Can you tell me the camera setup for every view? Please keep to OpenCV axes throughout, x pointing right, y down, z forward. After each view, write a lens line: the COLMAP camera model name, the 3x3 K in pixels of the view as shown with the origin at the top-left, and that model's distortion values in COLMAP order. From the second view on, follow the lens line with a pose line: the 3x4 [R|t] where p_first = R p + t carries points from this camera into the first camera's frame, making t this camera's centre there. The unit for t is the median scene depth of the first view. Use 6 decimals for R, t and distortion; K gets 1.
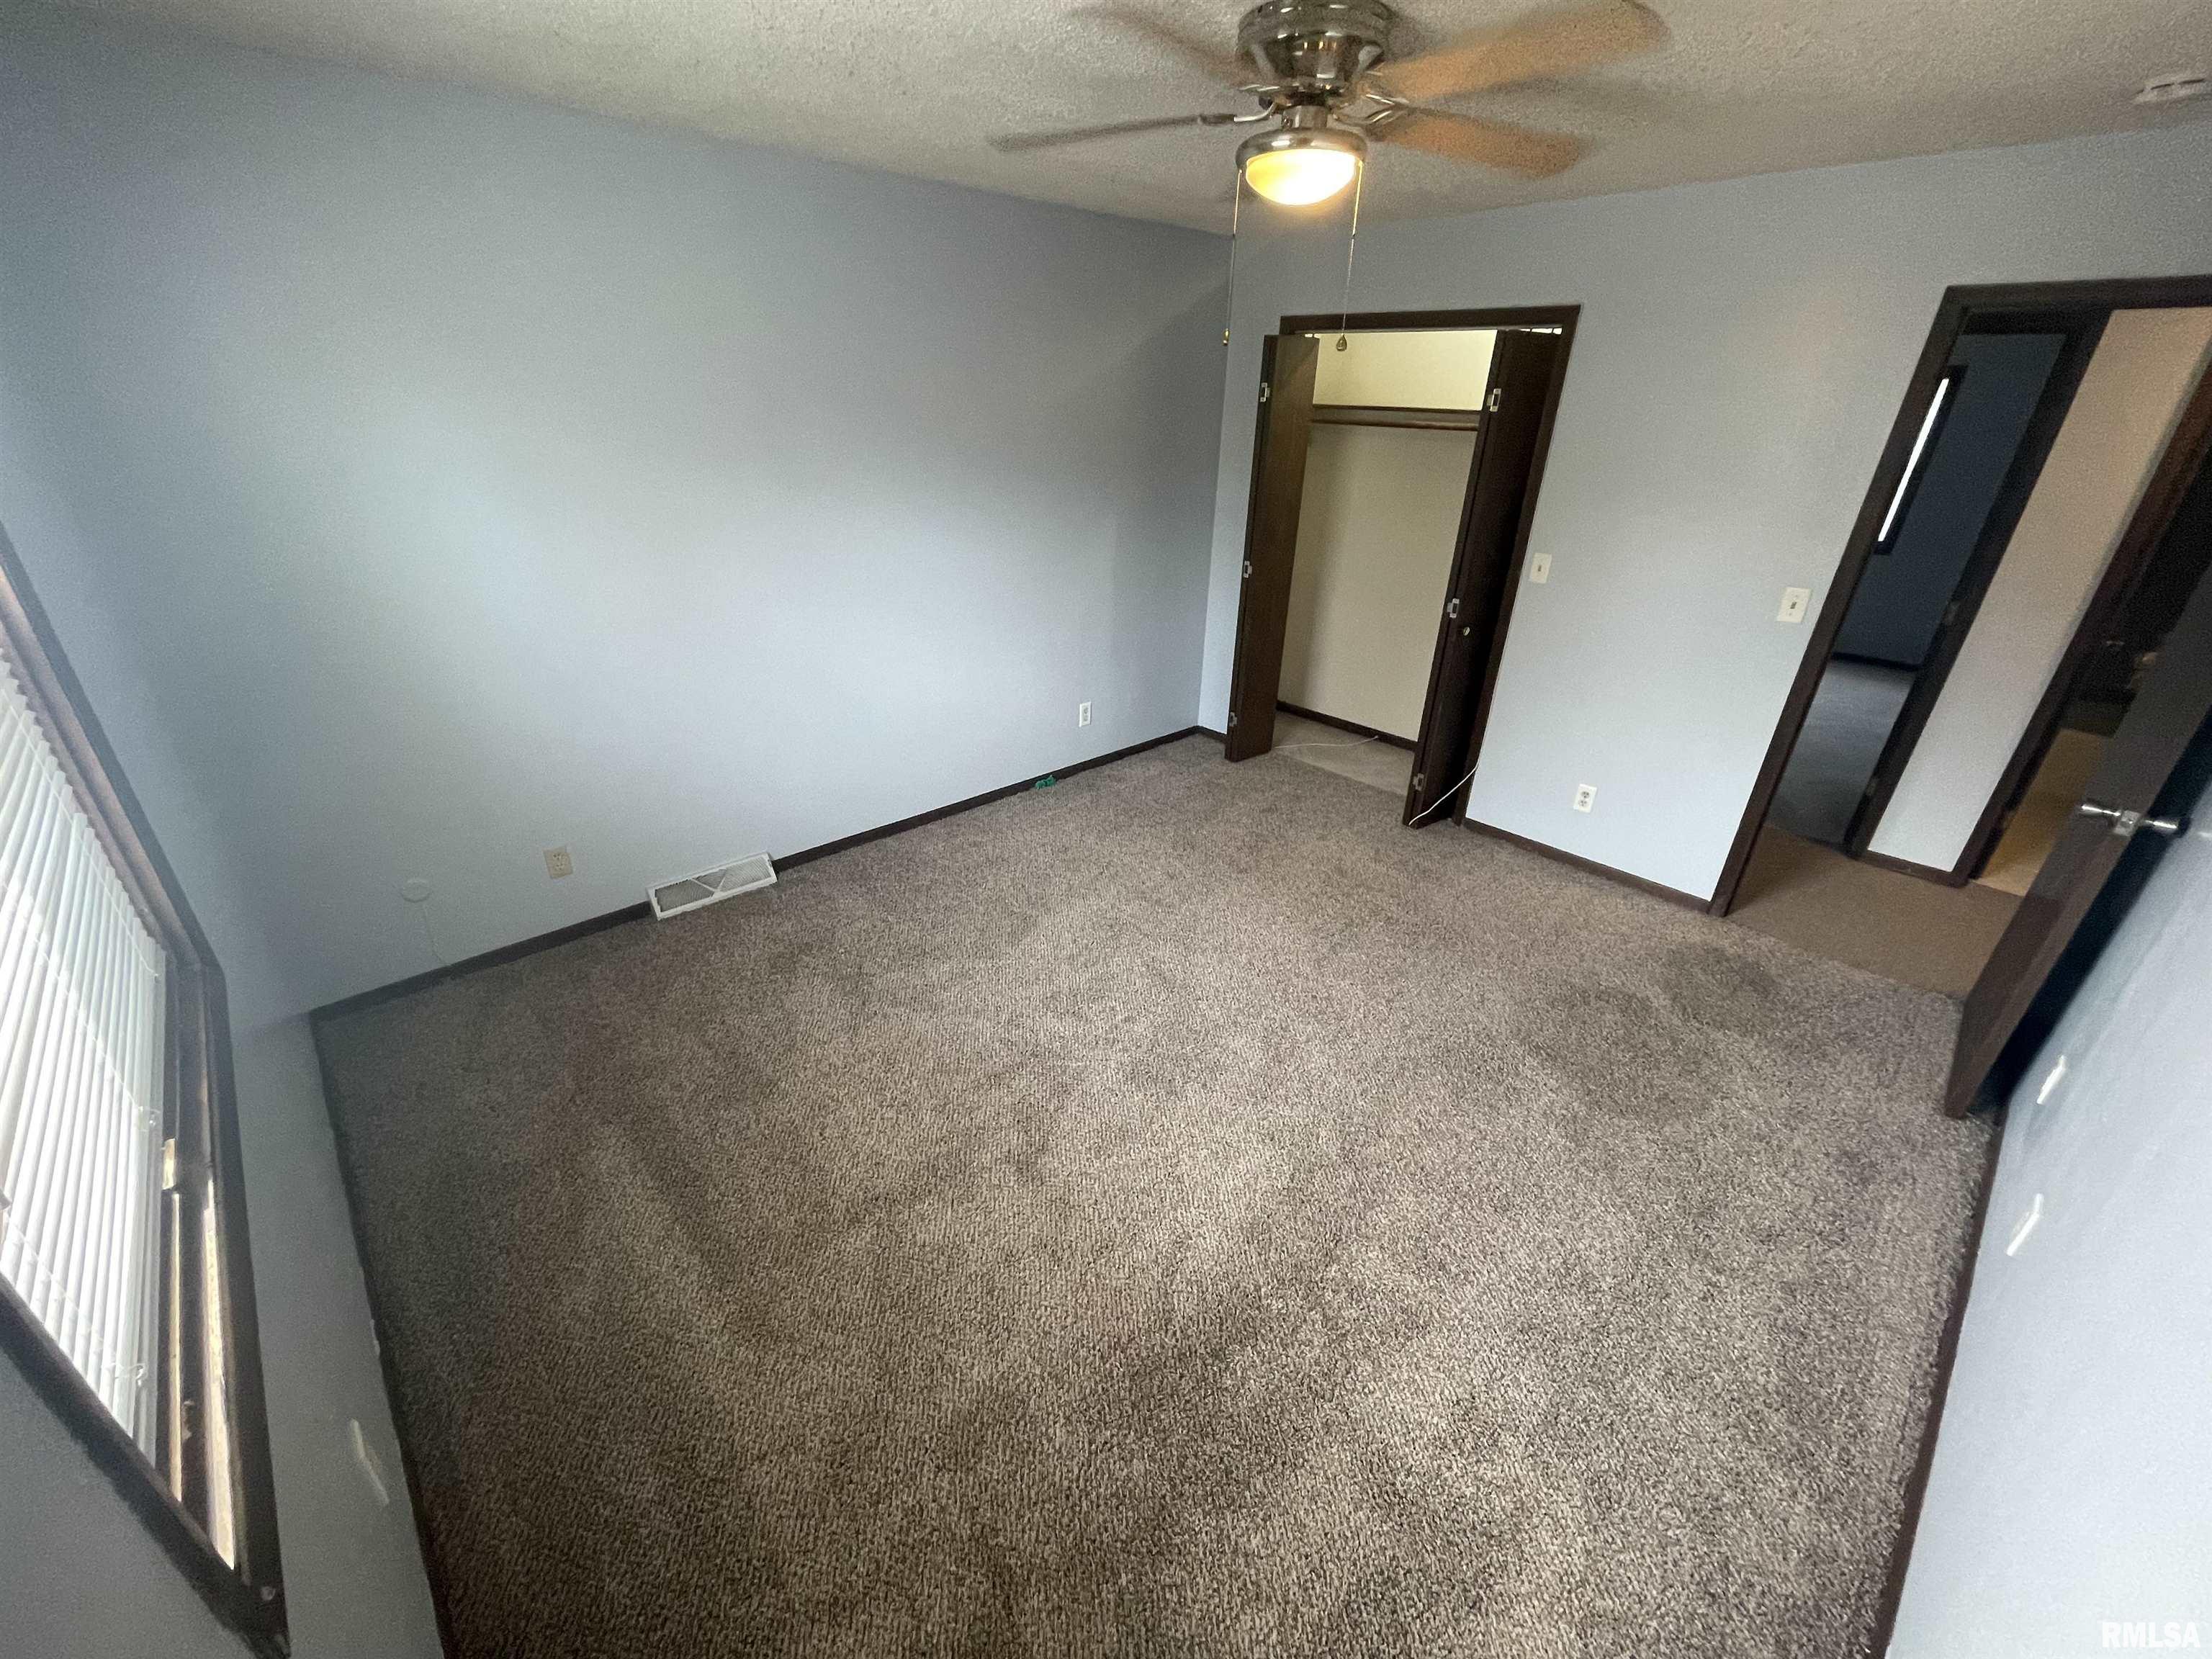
lens RADIAL K [[884.3, 0, 1106.0], [0, 884.3, 829.5], [0, 0, 1]] dist [0.003229, 0.000244]
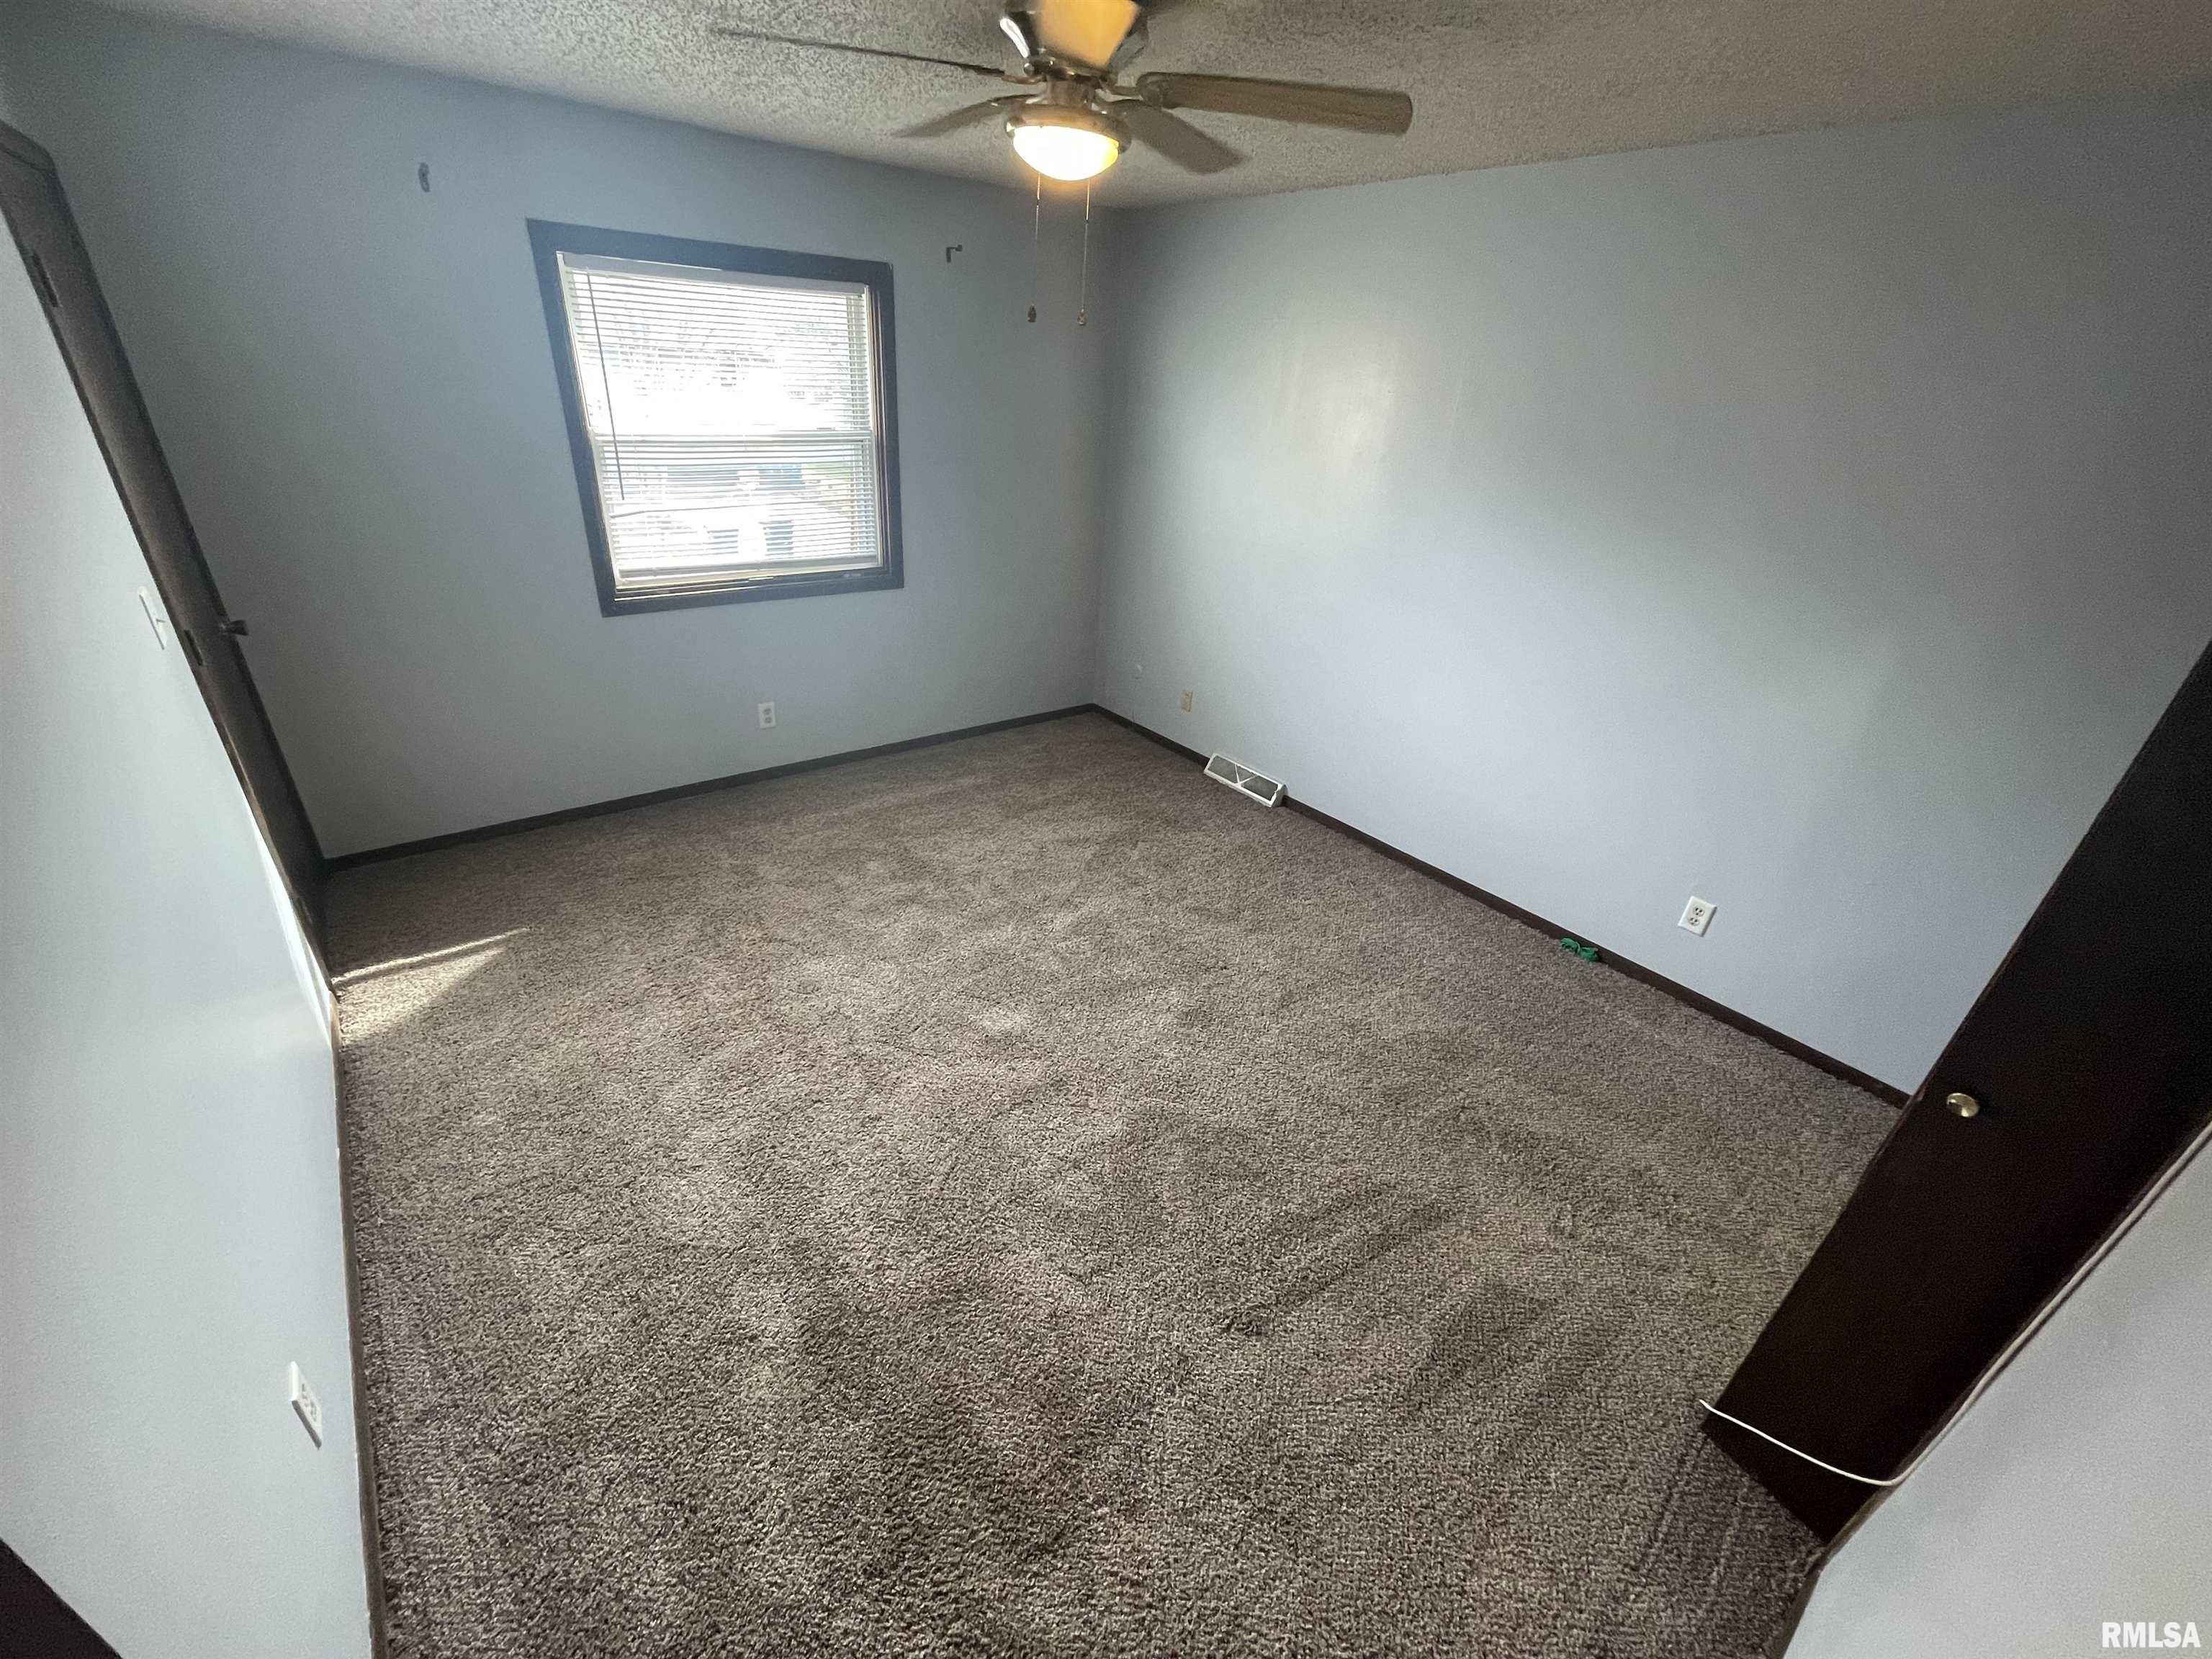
lens RADIAL K [[892.5, 0, 1105.8], [0, 892.5, 813.9], [0, 0, 1]] dist [0.000990, -0.000401]
pose [[-0.067443, 0.420174, -0.904934, 0.810355], [-0.498388, 0.771545, 0.395383, -0.329408], [0.864327, 0.477674, 0.157374, 0.679140]]
